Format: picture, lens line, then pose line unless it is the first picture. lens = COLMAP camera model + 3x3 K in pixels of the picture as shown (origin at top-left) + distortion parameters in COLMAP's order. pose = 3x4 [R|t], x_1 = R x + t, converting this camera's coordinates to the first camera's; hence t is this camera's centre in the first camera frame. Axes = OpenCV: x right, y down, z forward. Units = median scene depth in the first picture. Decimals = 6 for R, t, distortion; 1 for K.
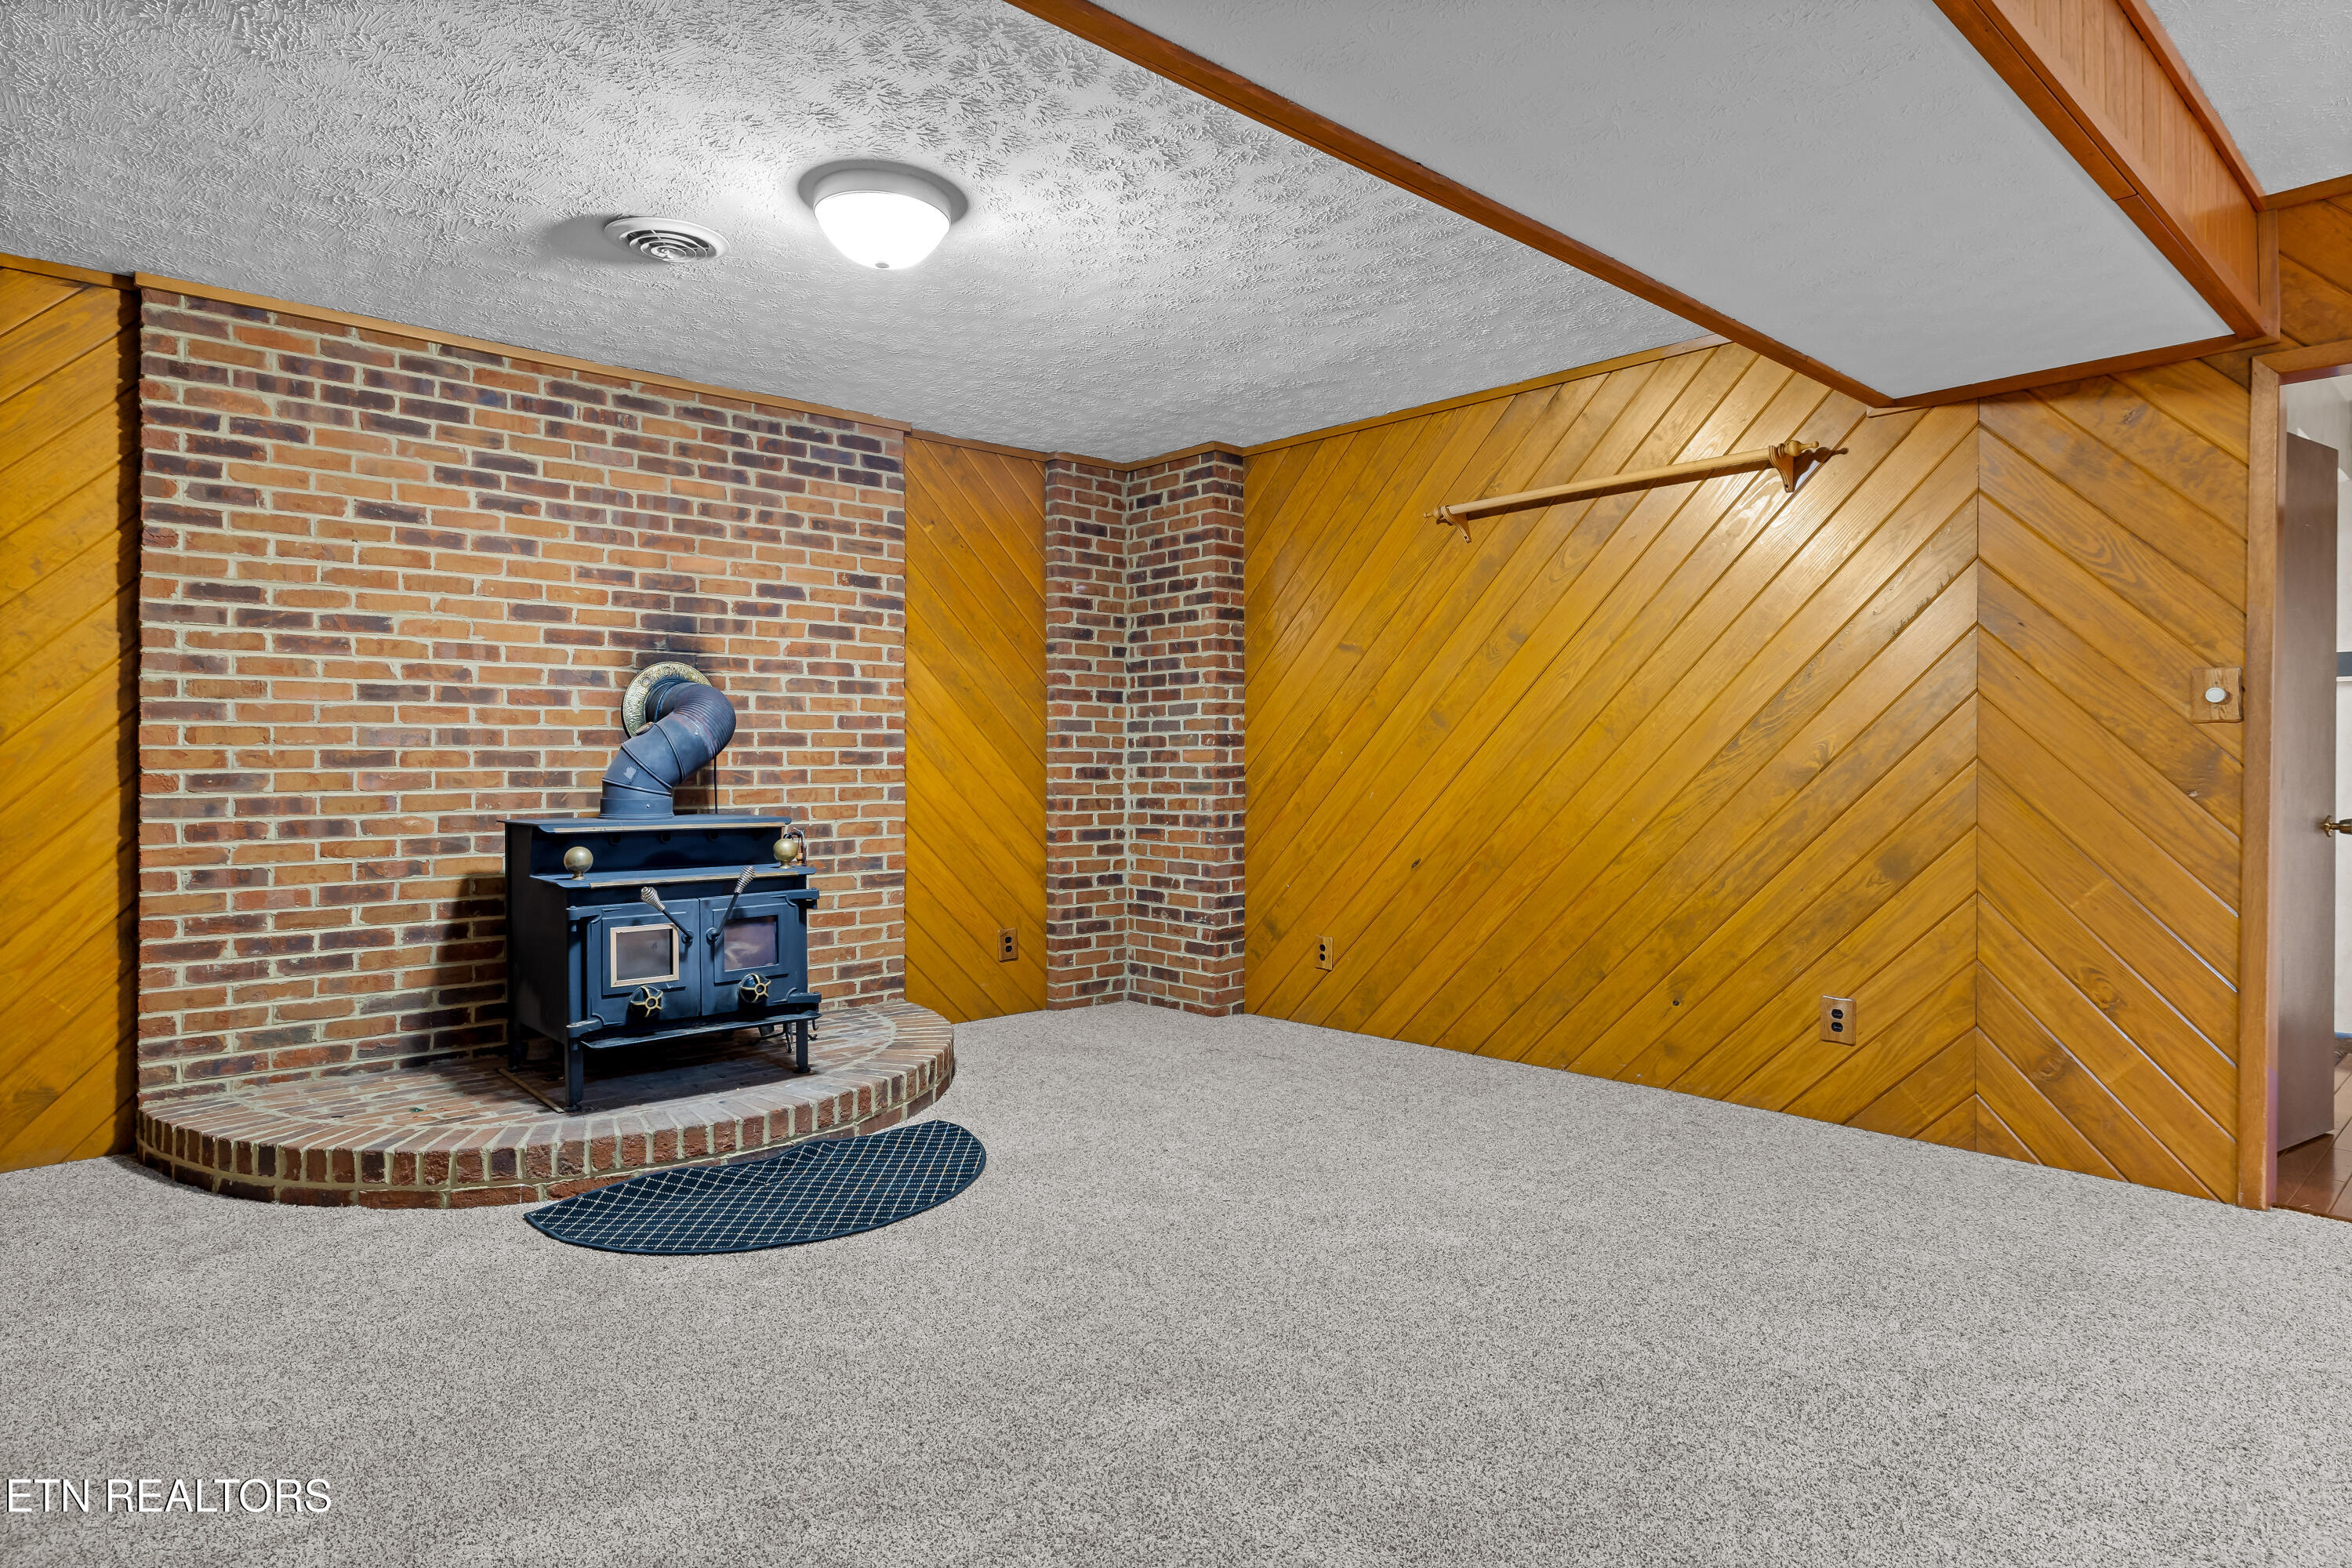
lens RADIAL K [[1278.3, 0, 1165.7], [0, 1278.3, 764.7], [0, 0, 1]] dist [-0.002854, 0.000907]
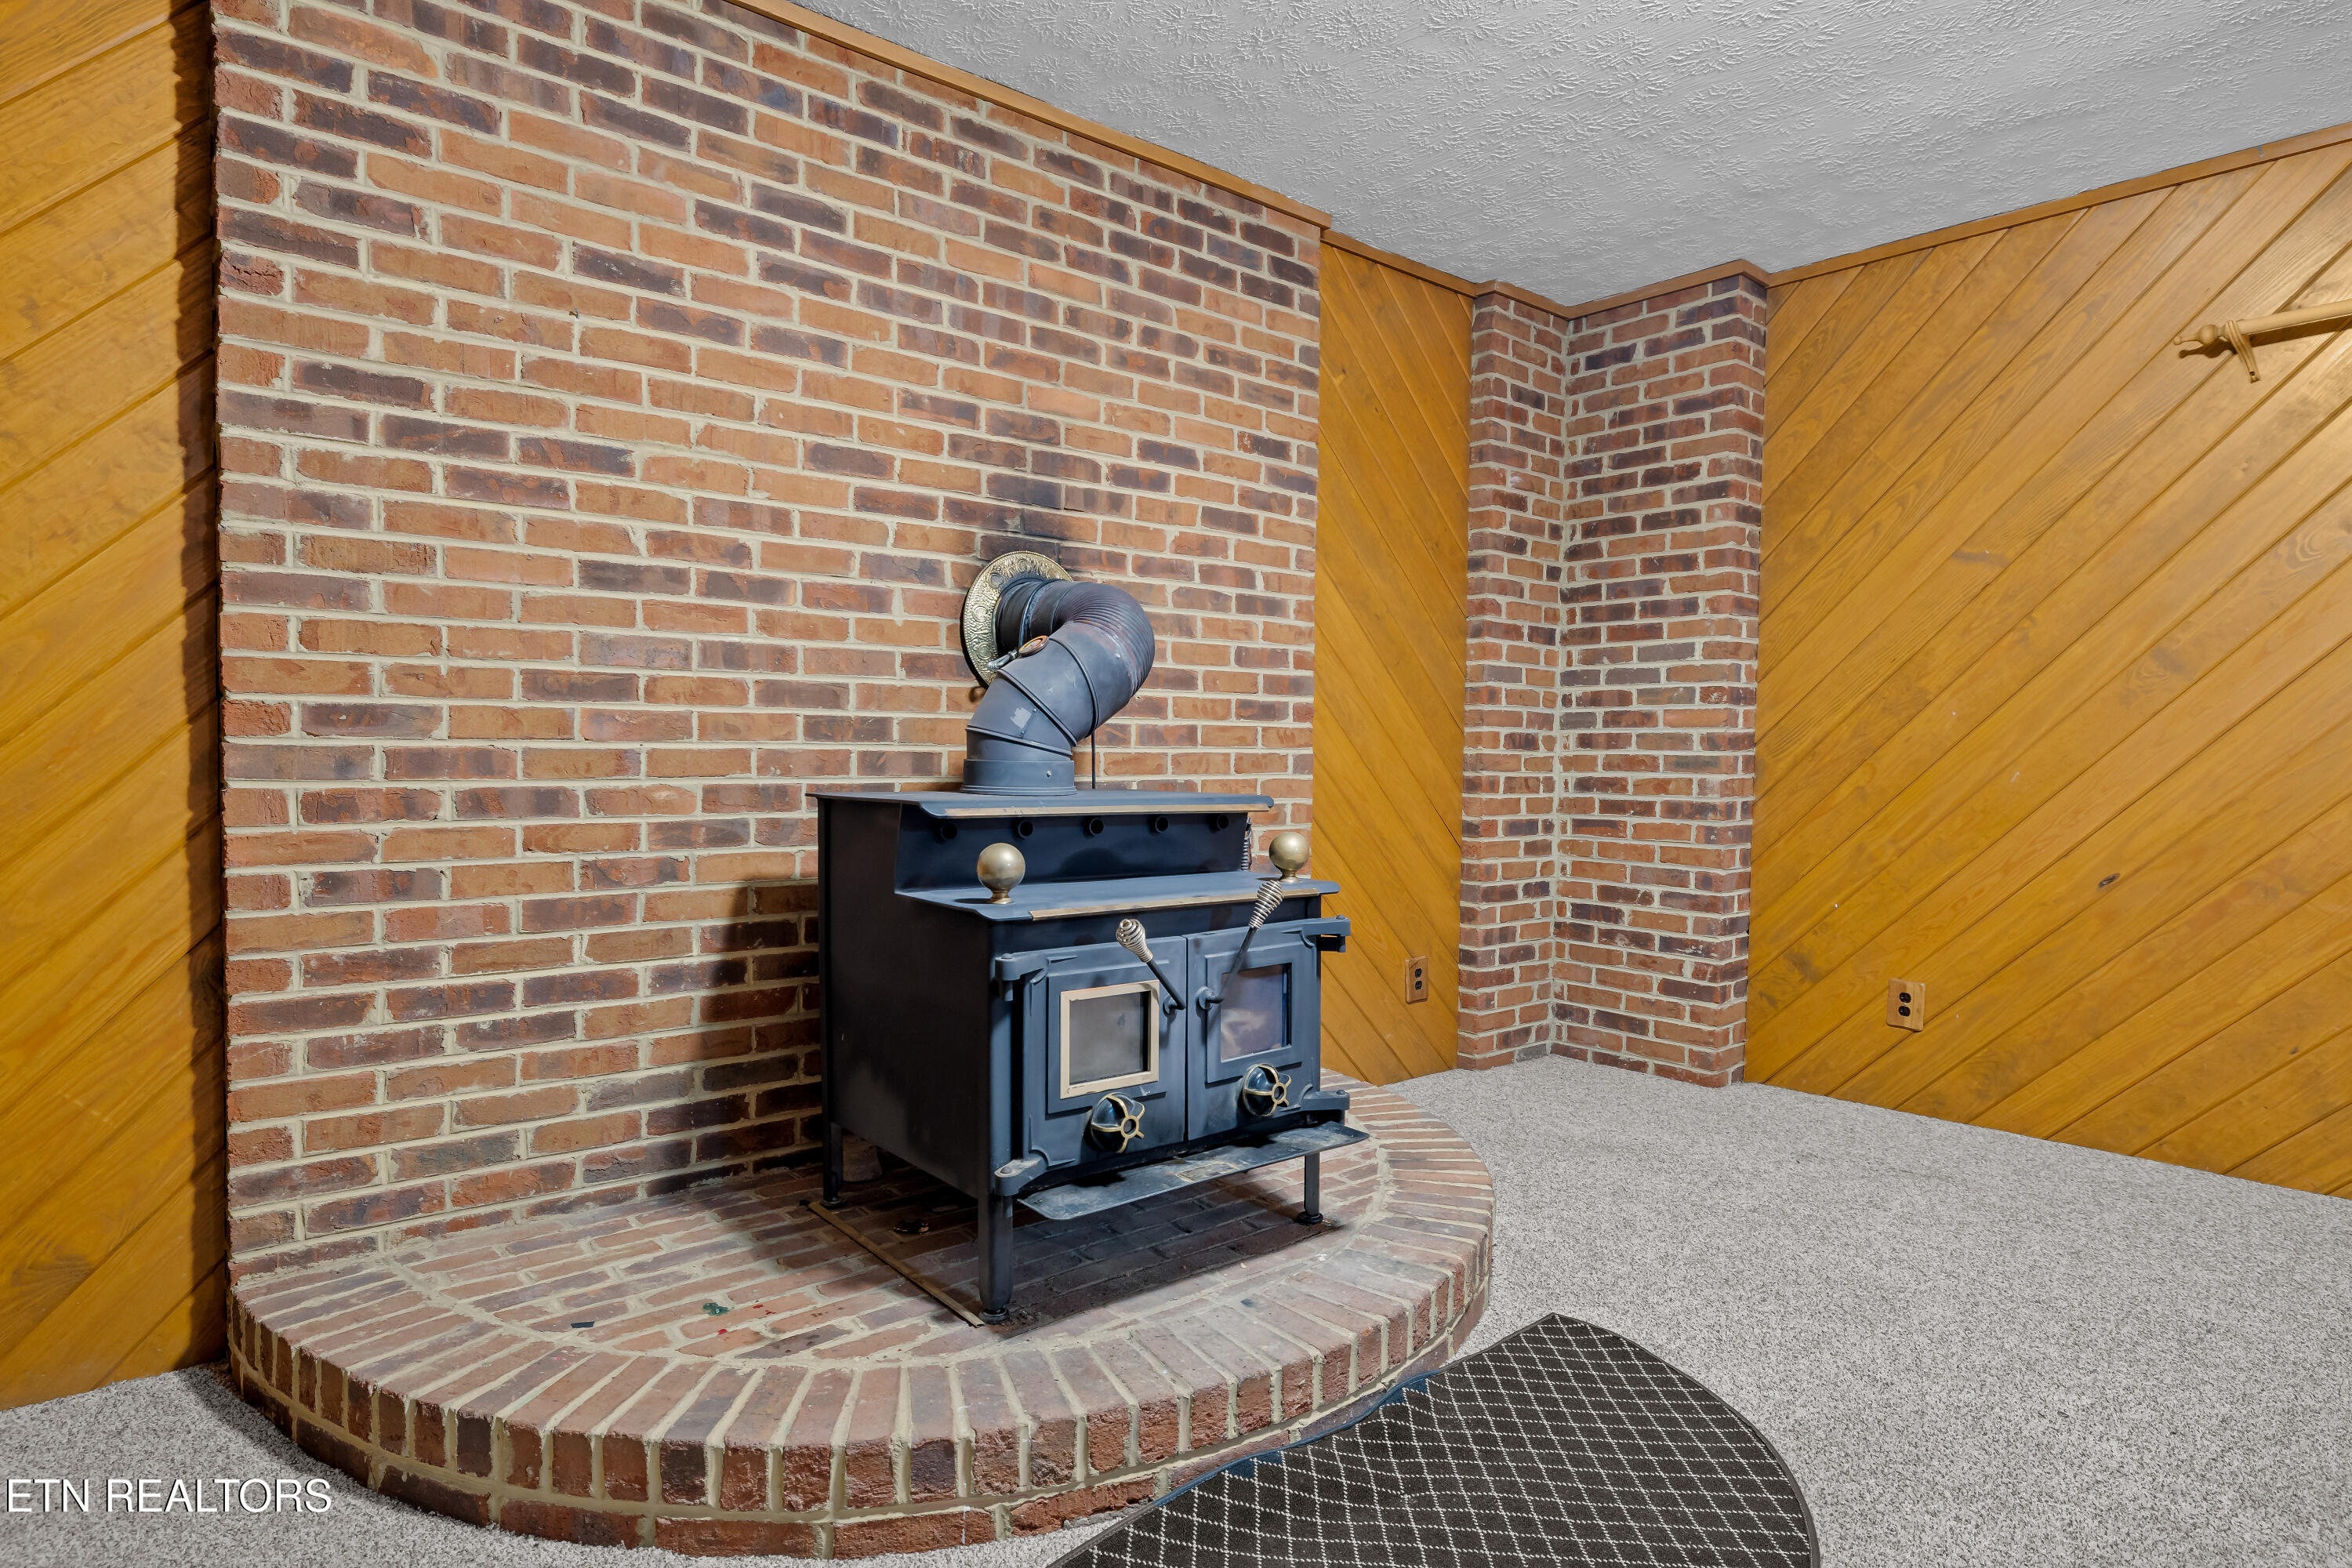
lens RADIAL K [[1278.3, 0, 1187.4], [0, 1278.3, 803.1], [0, 0, 1]] dist [-0.002854, 0.000907]
pose [[0.999275, 0.015712, -0.034666, -0.317927], [-0.014249, 0.999013, 0.042063, 0.019961], [0.035293, -0.041539, 0.998513, 0.399826]]
